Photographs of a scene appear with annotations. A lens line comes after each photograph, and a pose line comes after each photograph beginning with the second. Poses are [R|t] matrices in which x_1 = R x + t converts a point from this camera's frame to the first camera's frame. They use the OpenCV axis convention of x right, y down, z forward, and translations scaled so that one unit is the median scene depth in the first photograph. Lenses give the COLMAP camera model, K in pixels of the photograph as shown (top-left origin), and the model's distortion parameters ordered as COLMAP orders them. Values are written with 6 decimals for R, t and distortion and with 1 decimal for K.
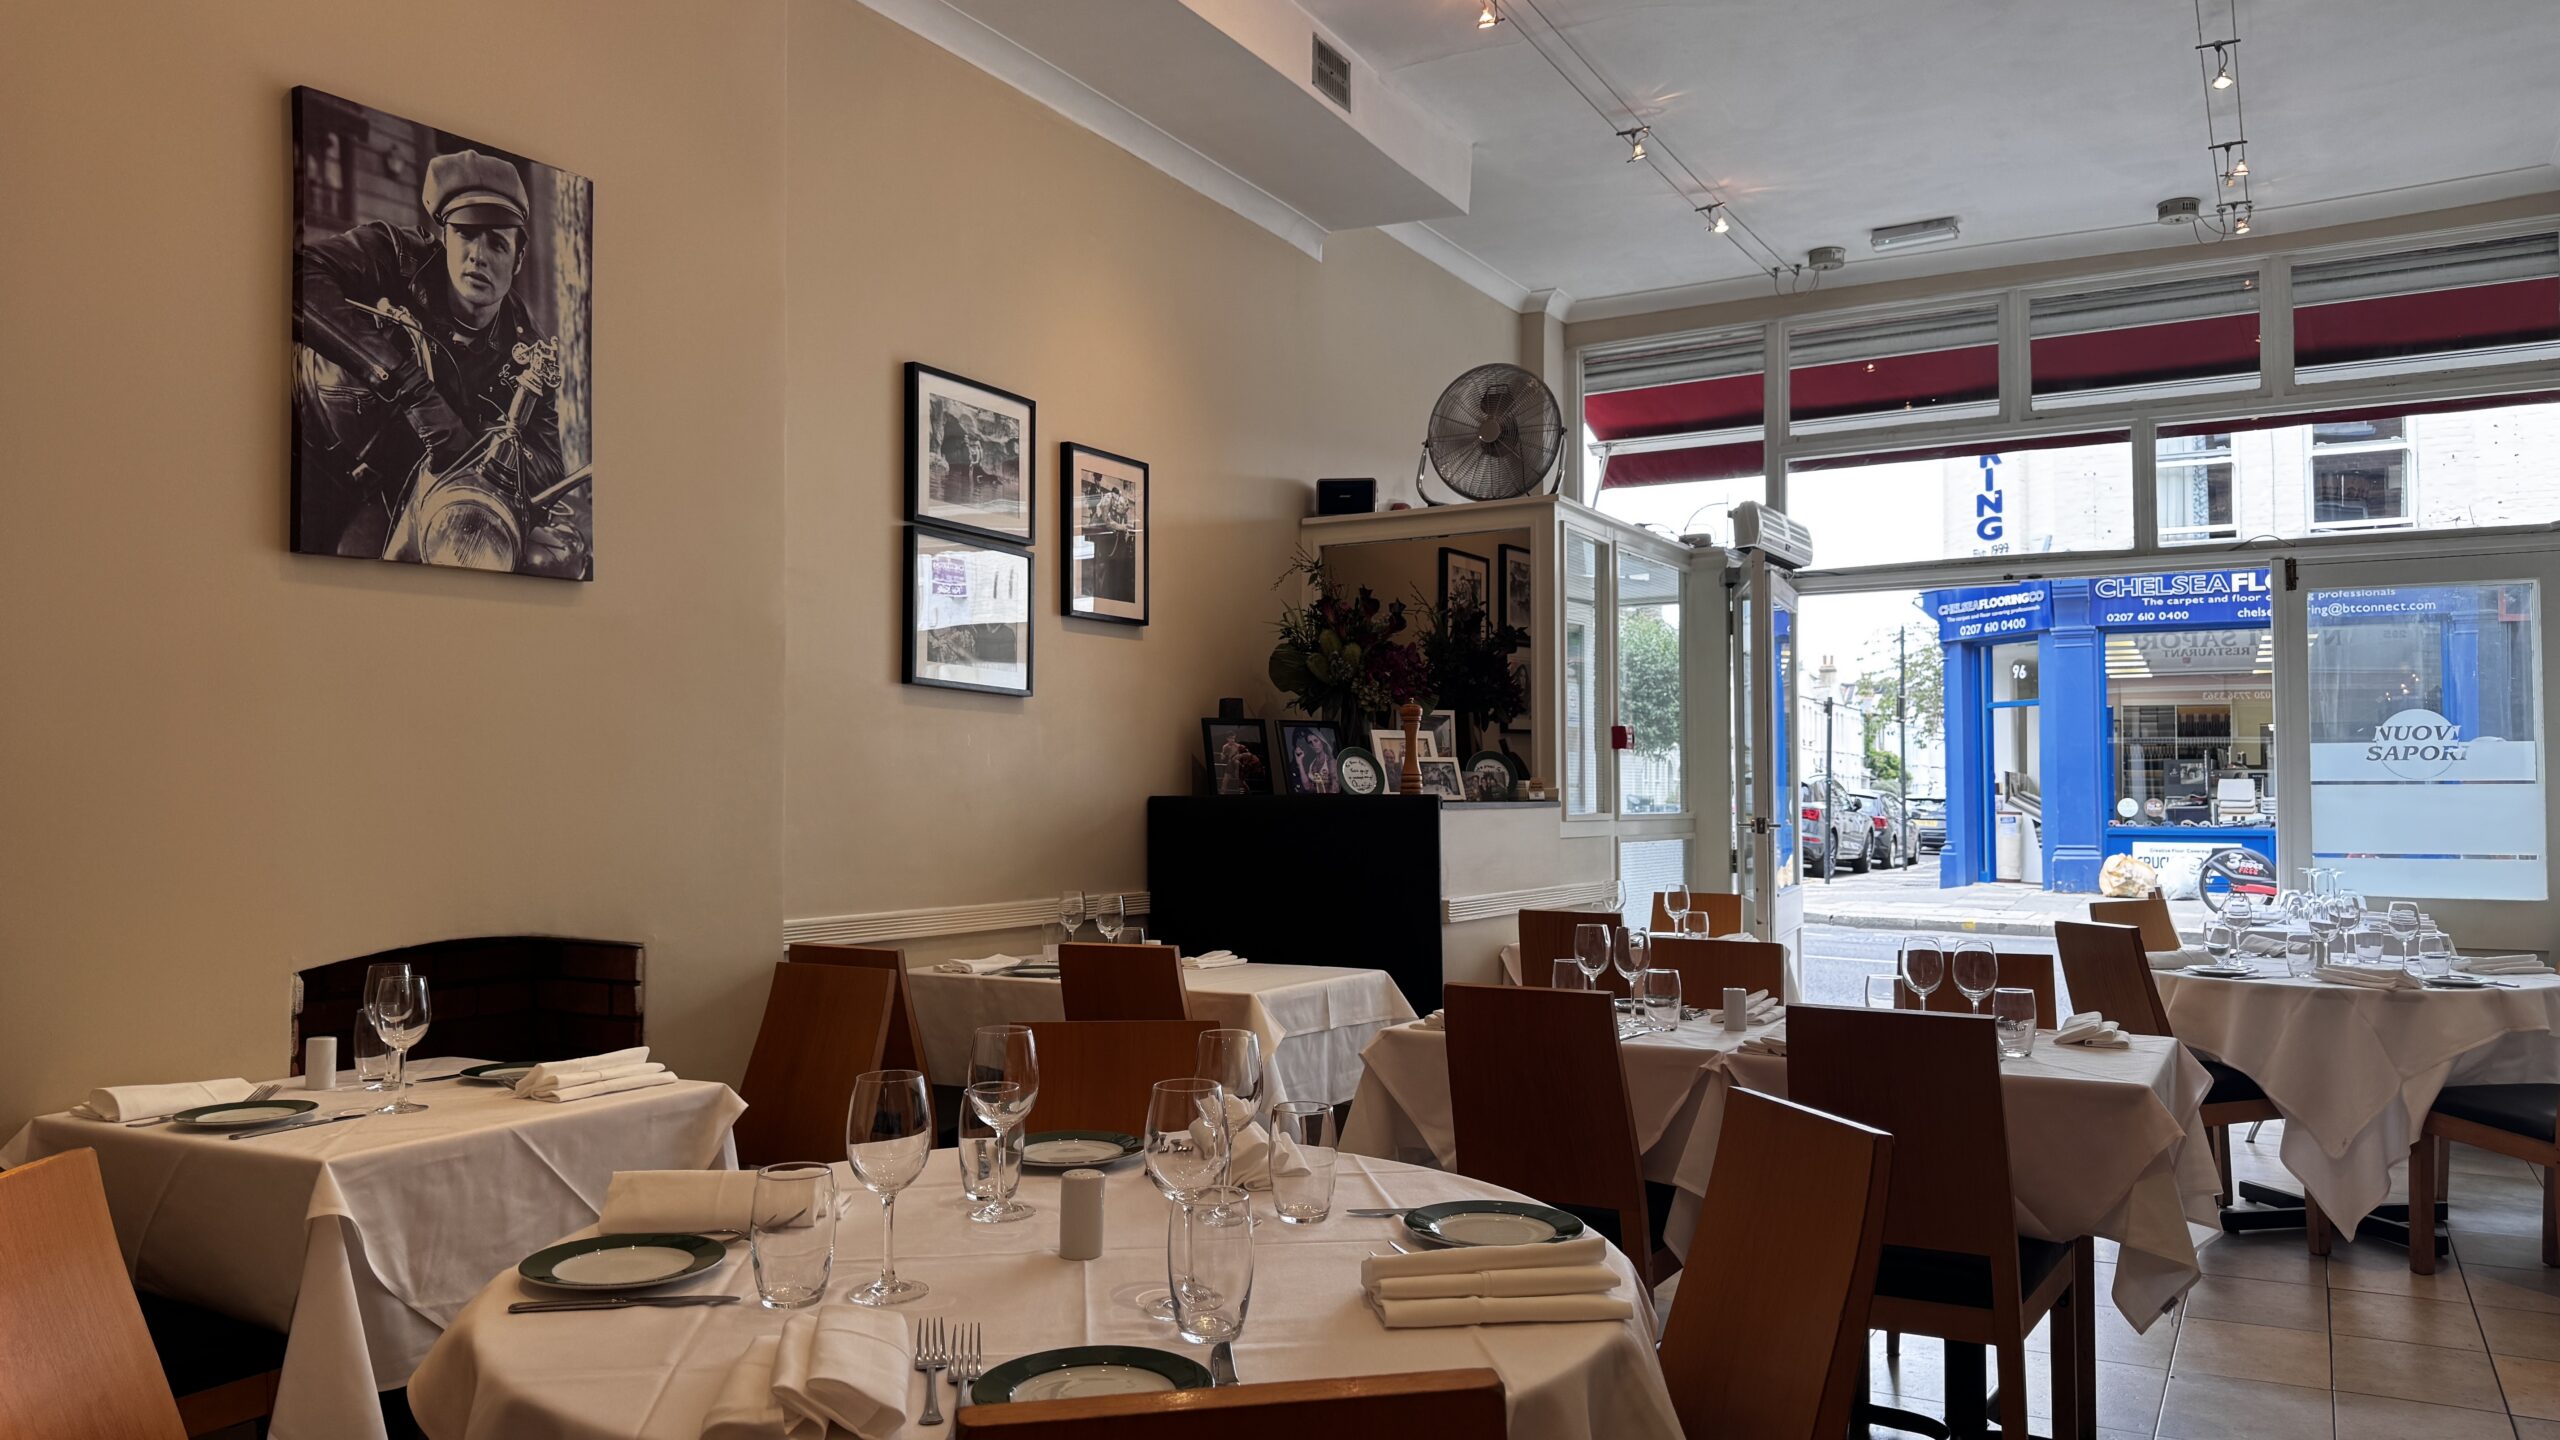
lens RADIAL K [[1805.5, 0, 1287.6], [0, 1805.5, 728.2], [0, 0, 1]] dist [0.031792, -0.008531]
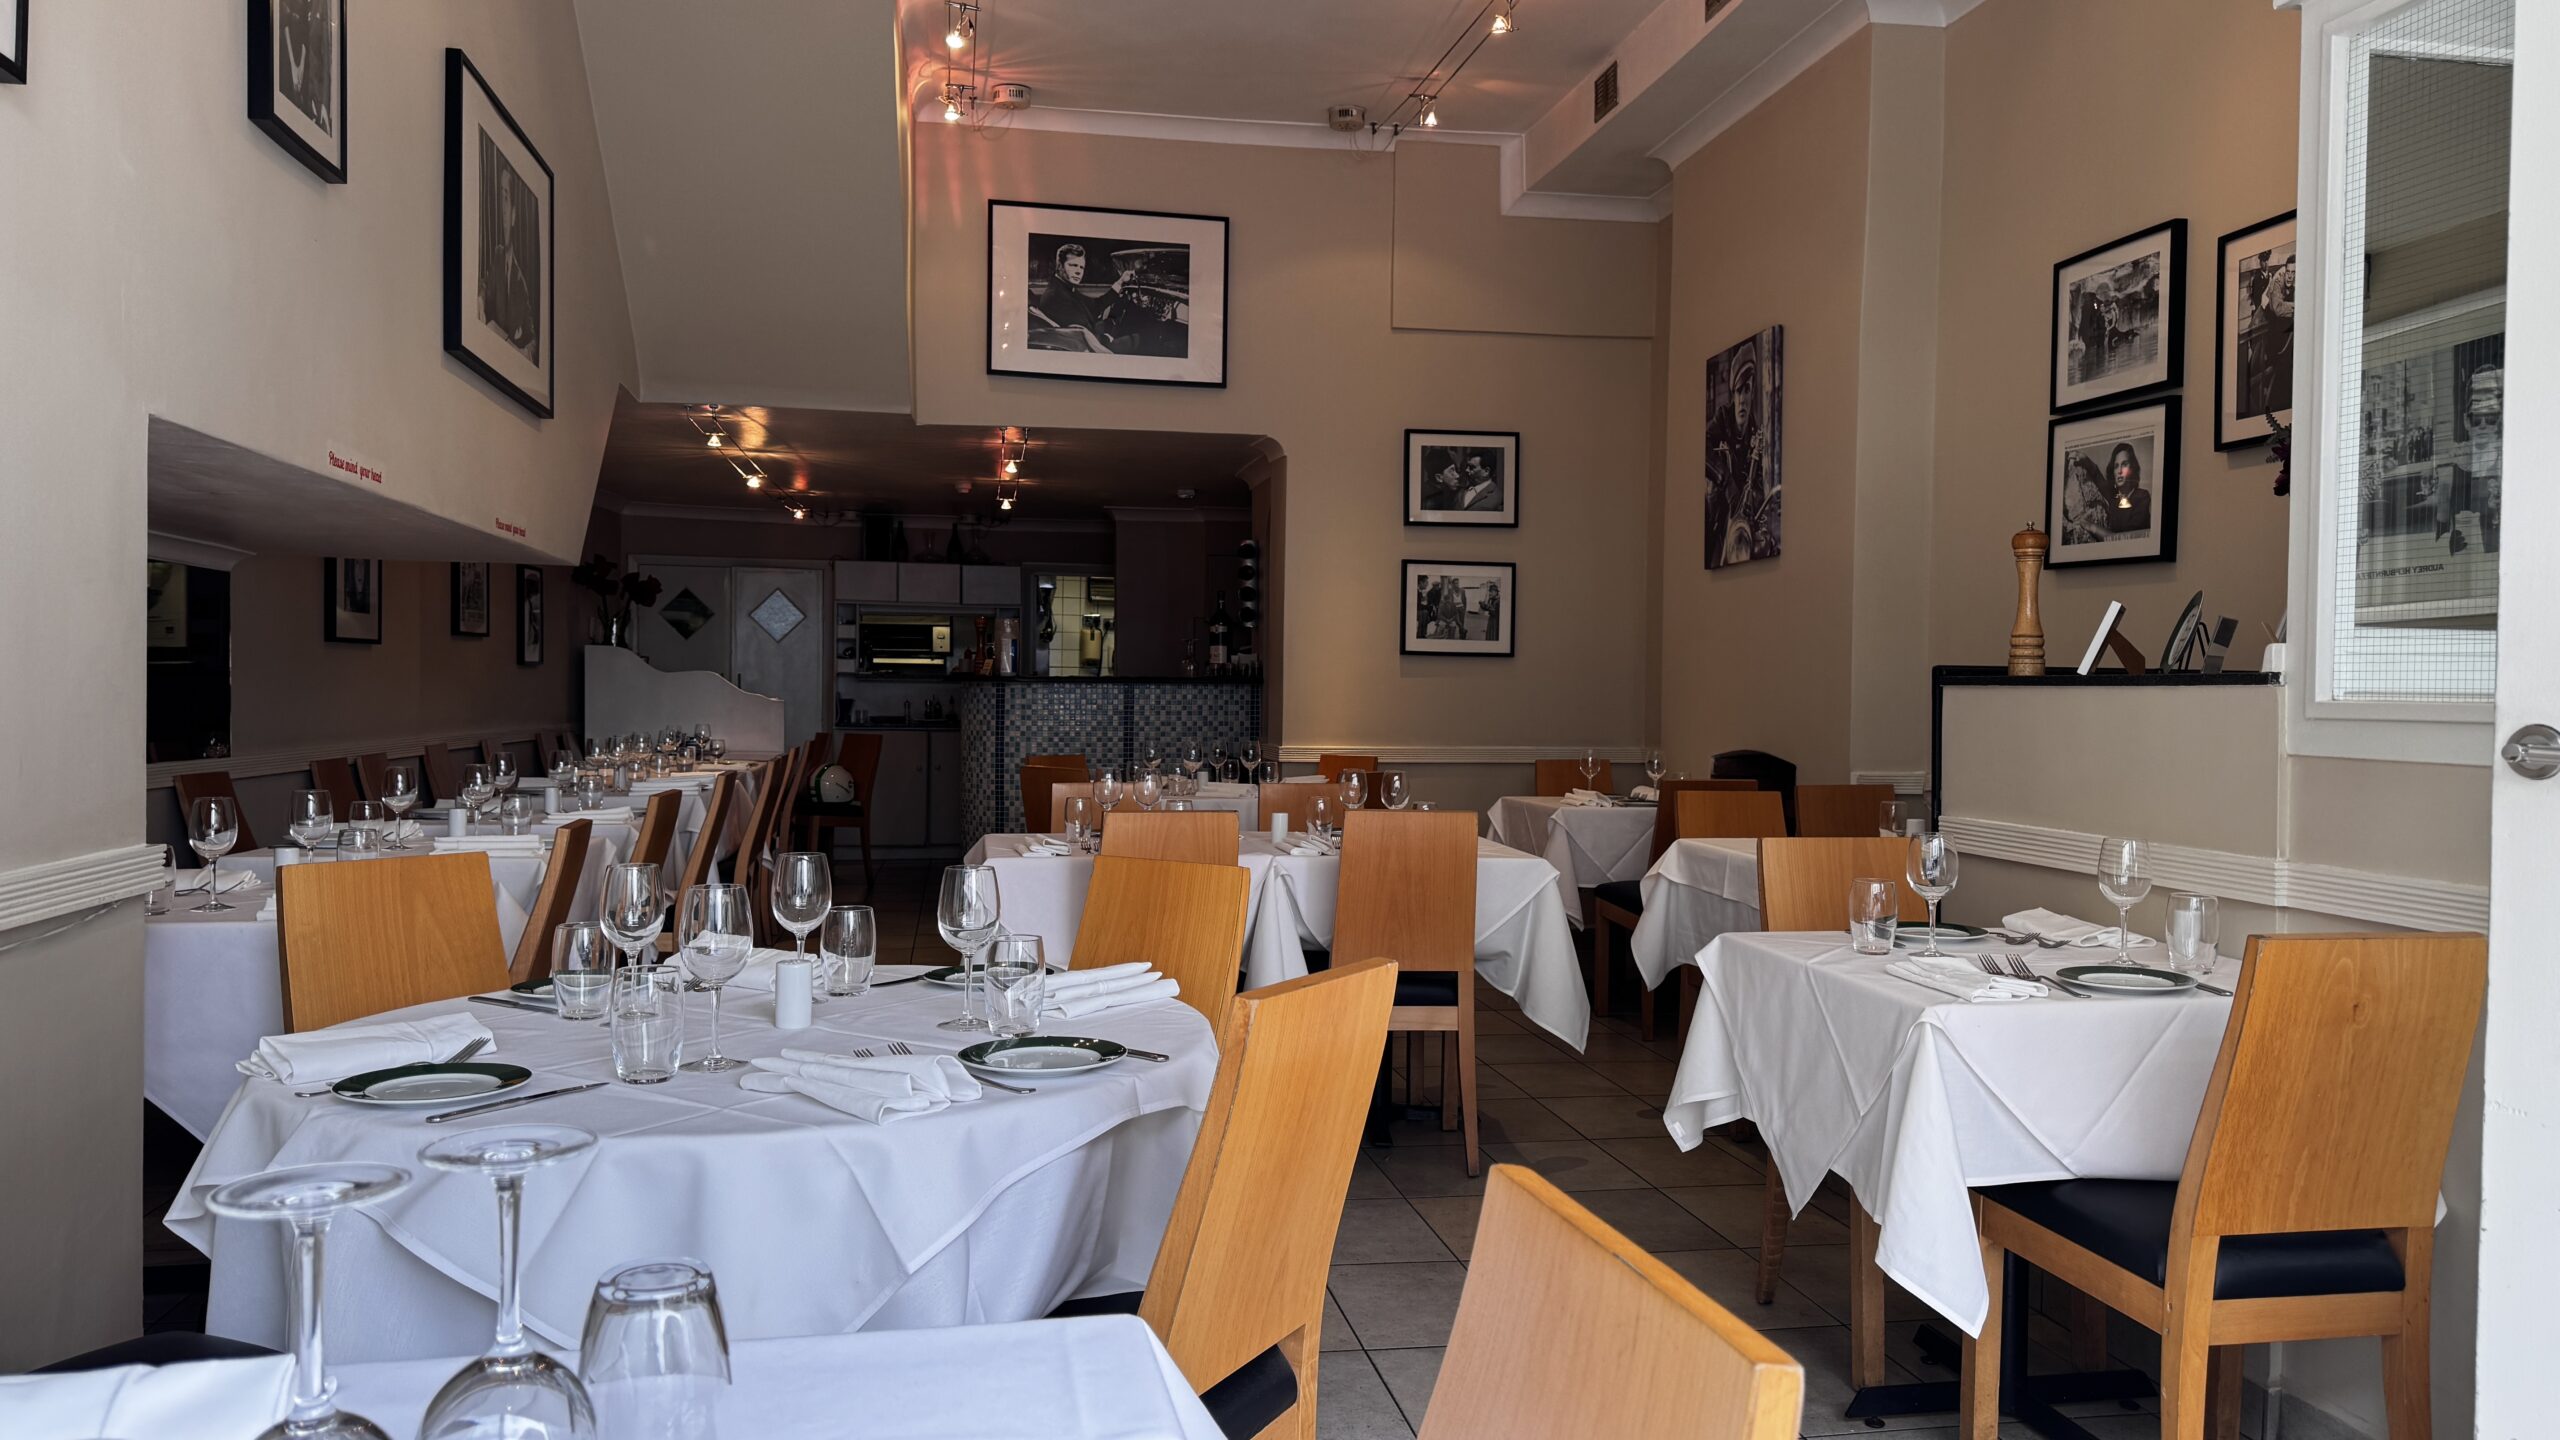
lens RADIAL K [[1805.5, 0, 1277.3], [0, 1805.5, 721.8], [0, 0, 1]] dist [0.031792, -0.008531]
pose [[-0.768541, 0.002110, -0.639797, 0.794518], [0.015720, 0.999755, -0.015586, 0.070986], [0.639607, -0.022036, -0.768386, 1.474190]]
